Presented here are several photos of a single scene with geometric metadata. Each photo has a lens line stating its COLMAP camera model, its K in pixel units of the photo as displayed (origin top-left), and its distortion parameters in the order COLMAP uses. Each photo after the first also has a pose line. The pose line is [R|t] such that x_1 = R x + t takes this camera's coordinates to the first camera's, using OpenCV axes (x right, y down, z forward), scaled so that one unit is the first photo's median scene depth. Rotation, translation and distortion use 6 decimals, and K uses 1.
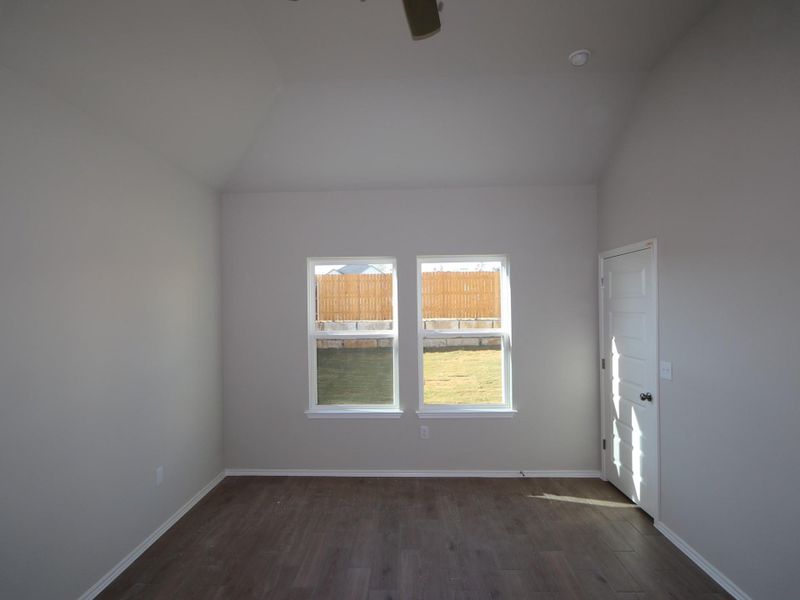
lens RADIAL K [[423.9, 0, 386.4], [0, 423.9, 304.2], [0, 0, 1]] dist [-0.004691, 0.000496]
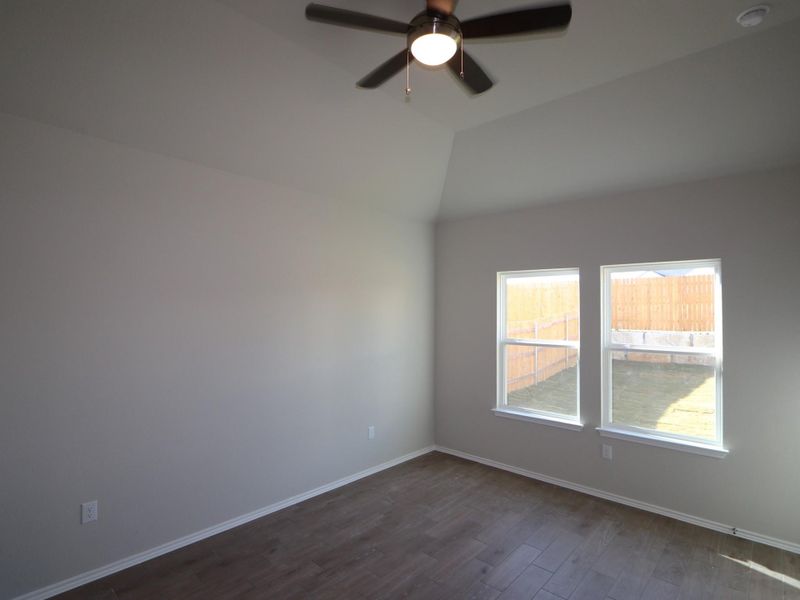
lens RADIAL K [[423.9, 0, 386.4], [0, 423.9, 304.2], [0, 0, 1]] dist [-0.004691, 0.000496]
pose [[0.747832, 0.002471, -0.663883, 0.344729], [-0.008830, 0.999942, -0.006225, -0.016944], [0.663829, 0.010517, 0.747810, -0.036322]]
